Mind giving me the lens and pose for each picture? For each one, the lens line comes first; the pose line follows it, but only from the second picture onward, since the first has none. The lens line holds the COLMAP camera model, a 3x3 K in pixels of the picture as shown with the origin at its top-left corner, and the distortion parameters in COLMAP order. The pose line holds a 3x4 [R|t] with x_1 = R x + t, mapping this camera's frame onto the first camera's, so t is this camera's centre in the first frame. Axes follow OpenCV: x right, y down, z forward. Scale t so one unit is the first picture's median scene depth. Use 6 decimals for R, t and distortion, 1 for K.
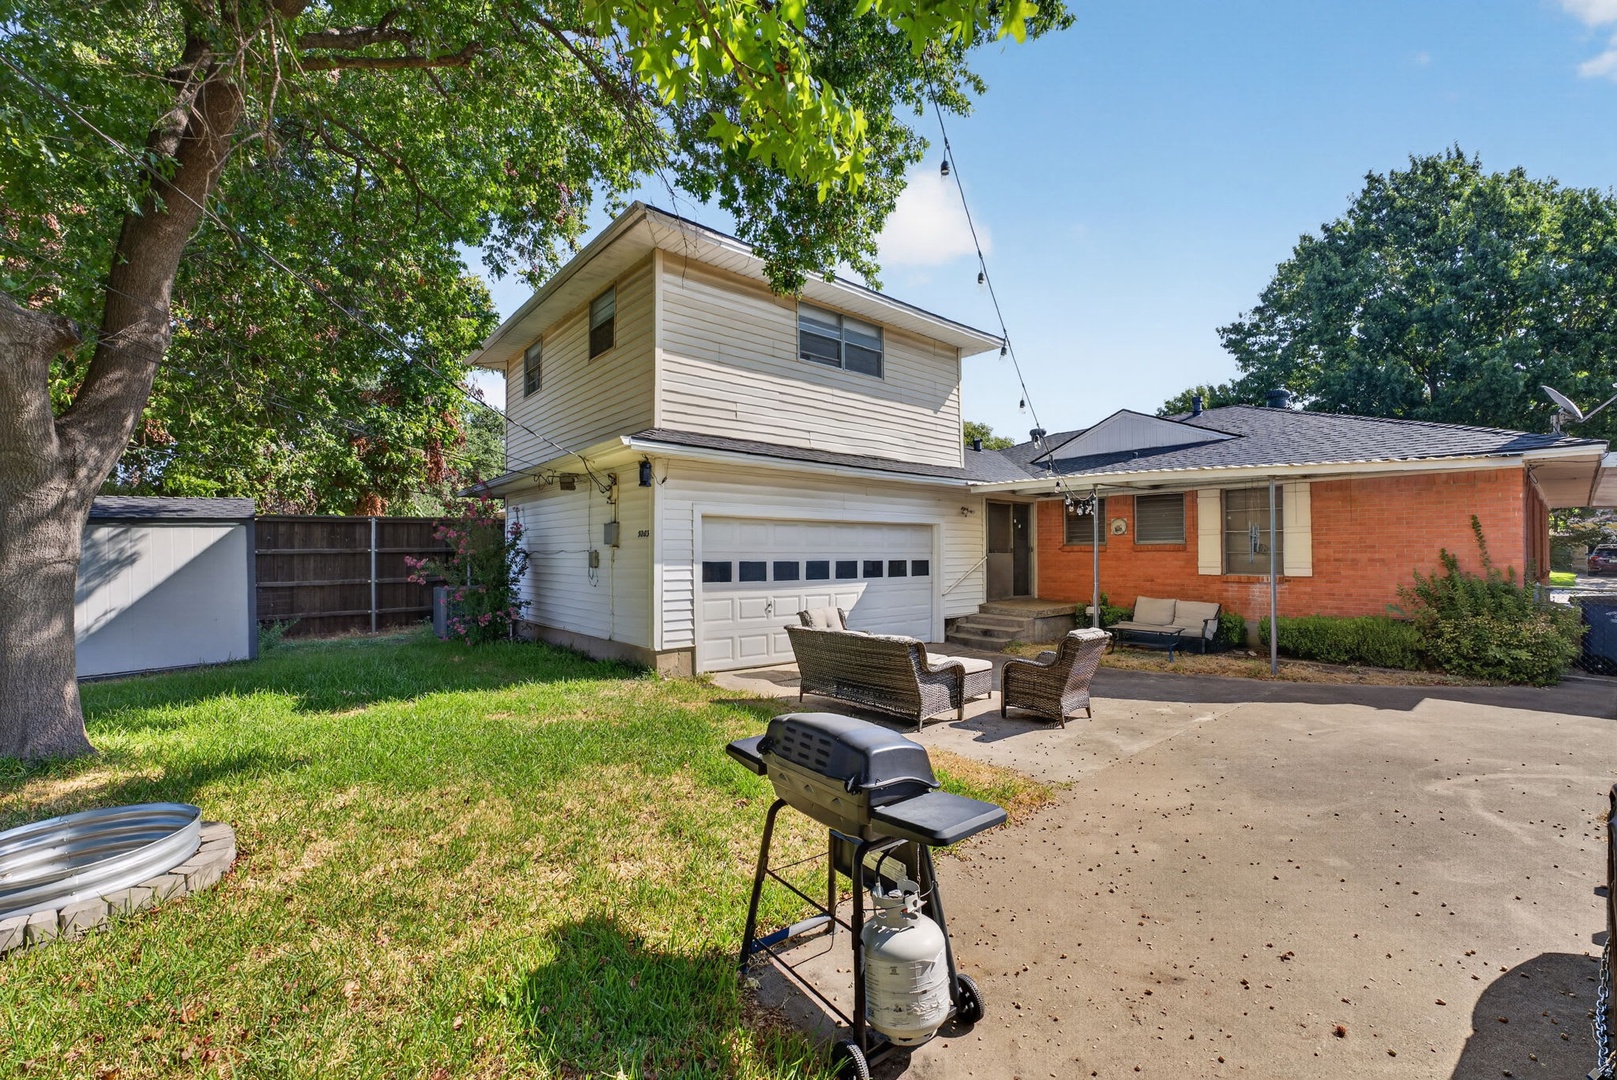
lens RADIAL K [[647.2, 0, 824.1], [0, 647.2, 547.8], [0, 0, 1]] dist [0.000033, 0.002971]
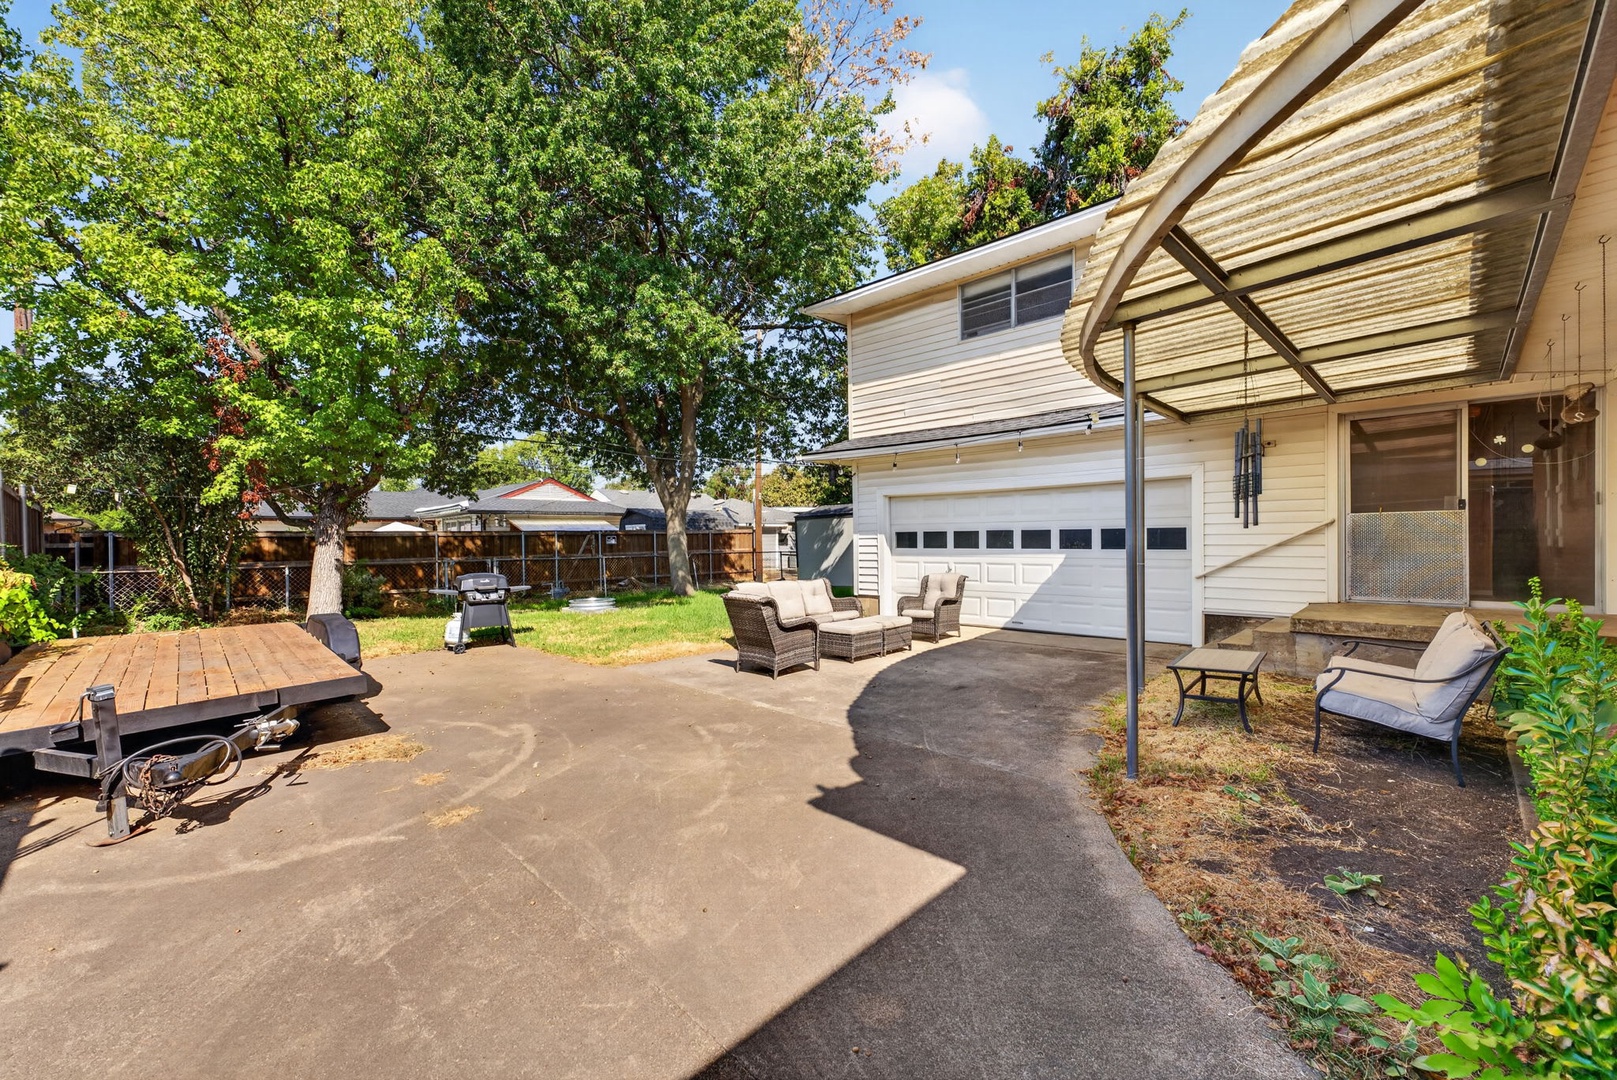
lens RADIAL K [[647.2, 0, 824.1], [0, 647.2, 547.8], [0, 0, 1]] dist [0.000033, 0.002971]
pose [[0.092479, 0.017399, -0.995563, 1.060499], [0.032369, 0.999266, 0.020471, 0.020414], [0.995188, -0.034119, 0.091848, 0.711712]]
